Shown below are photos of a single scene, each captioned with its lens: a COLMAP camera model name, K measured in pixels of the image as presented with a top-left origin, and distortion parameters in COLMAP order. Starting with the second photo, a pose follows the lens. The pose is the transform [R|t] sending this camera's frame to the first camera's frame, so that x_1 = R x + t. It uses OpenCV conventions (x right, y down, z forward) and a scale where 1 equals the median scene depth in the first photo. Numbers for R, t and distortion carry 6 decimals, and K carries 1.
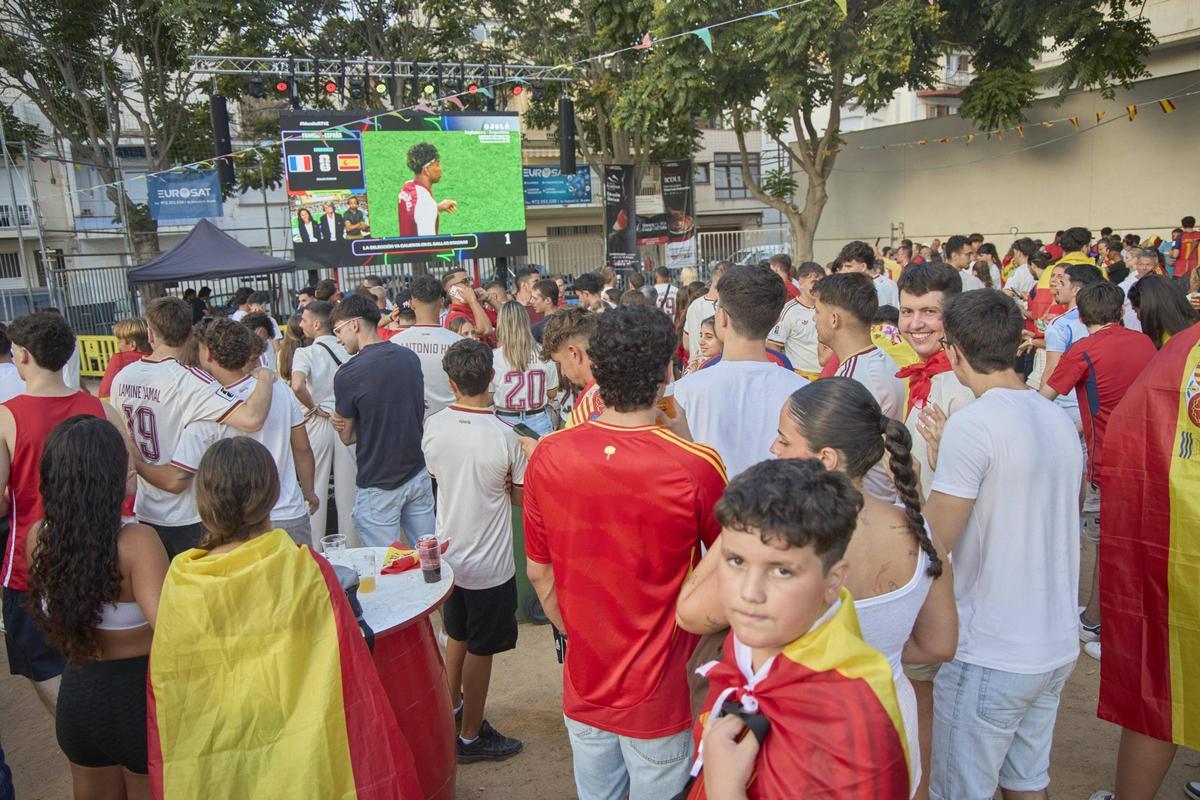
lens RADIAL K [[896.5, 0, 600.0], [0, 896.5, 400.0], [0, 0, 1]] dist [-0.066204, 0.074203]
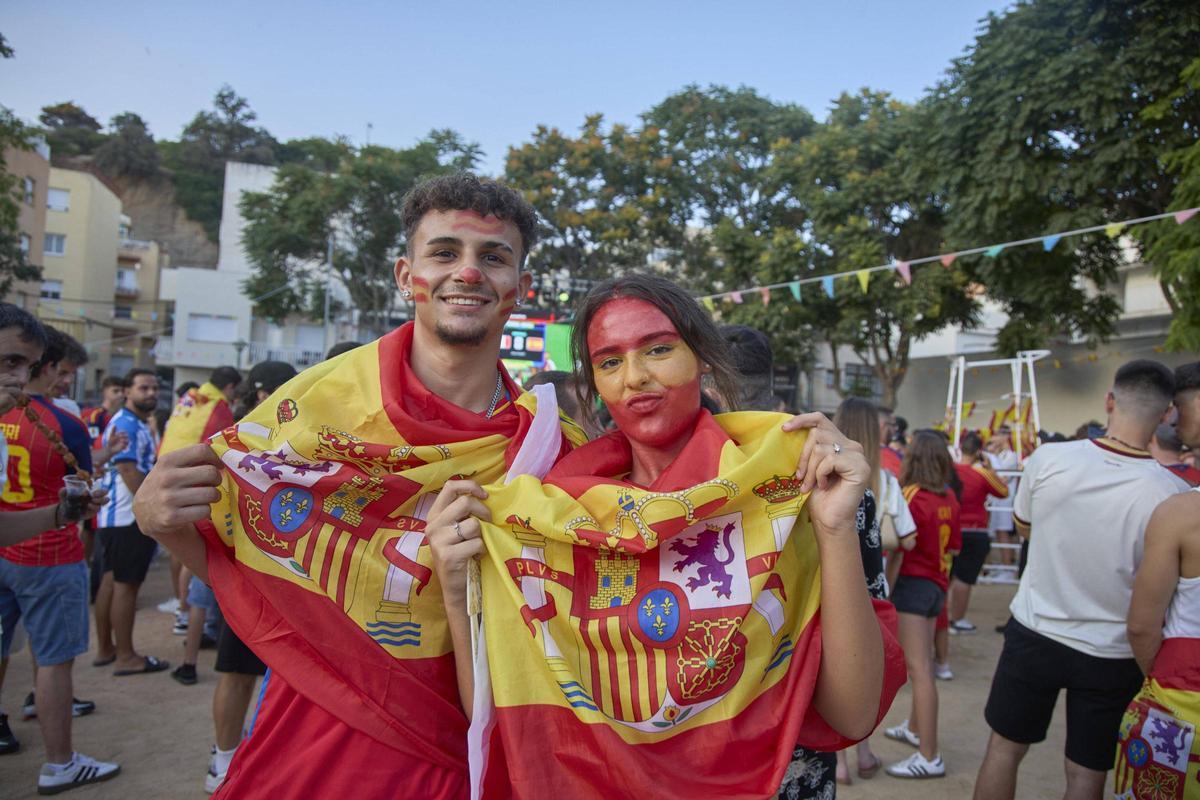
lens RADIAL K [[801.4, 0, 603.5], [0, 801.4, 405.0], [0, 0, 1]] dist [-0.035335, 0.000693]
pose [[0.972302, 0.101119, -0.210721, 0.093793], [-0.140838, 0.972984, -0.182941, 0.045226], [0.186529, 0.207551, 0.960276, -0.183129]]
